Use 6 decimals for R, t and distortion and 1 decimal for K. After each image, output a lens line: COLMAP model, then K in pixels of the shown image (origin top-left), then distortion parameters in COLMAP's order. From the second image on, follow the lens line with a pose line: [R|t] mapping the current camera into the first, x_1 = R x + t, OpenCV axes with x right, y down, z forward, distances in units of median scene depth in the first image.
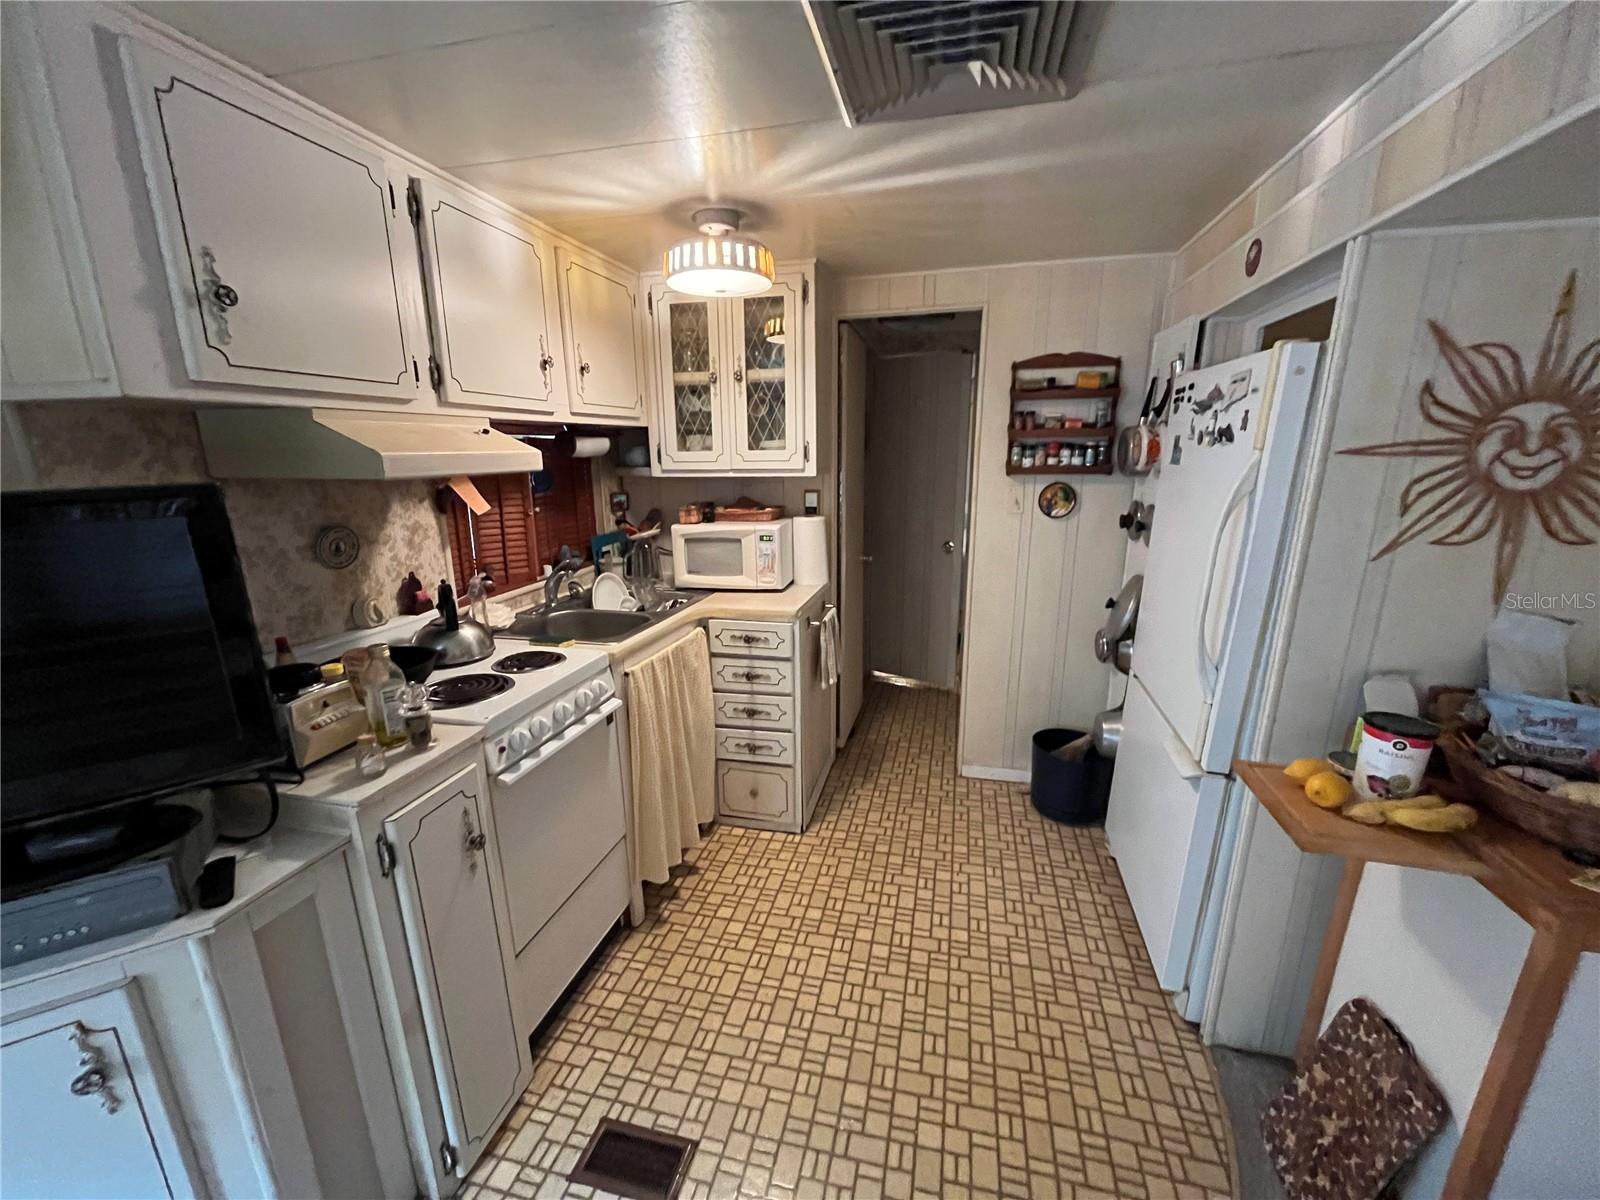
lens RADIAL K [[644.1, 0, 796.0], [0, 644.1, 609.3], [0, 0, 1]] dist [-0.003911, 0.000333]
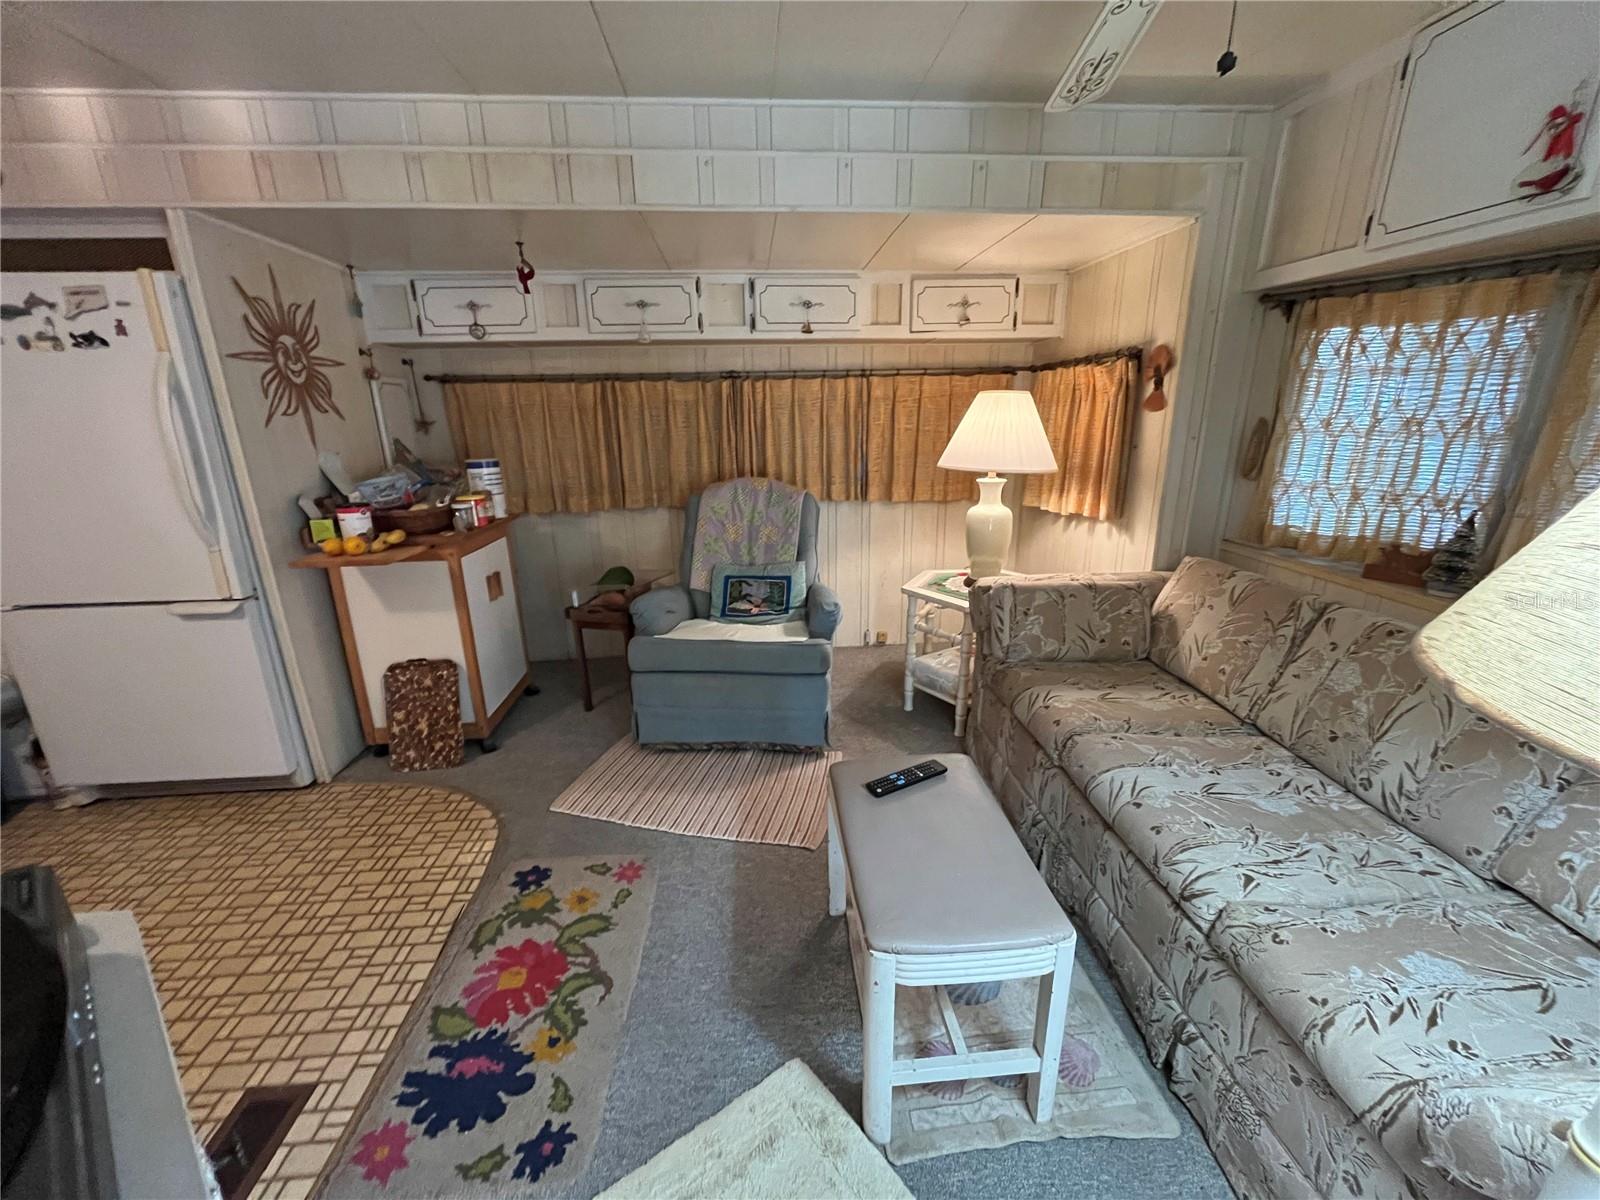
lens RADIAL K [[644.1, 0, 796.0], [0, 644.1, 609.3], [0, 0, 1]] dist [-0.003911, 0.000333]
pose [[-0.312171, -0.272524, 0.910099, -1.213905], [0.250093, 0.900609, 0.355466, 0.103967], [-0.916516, 0.338576, -0.212988, 0.292260]]
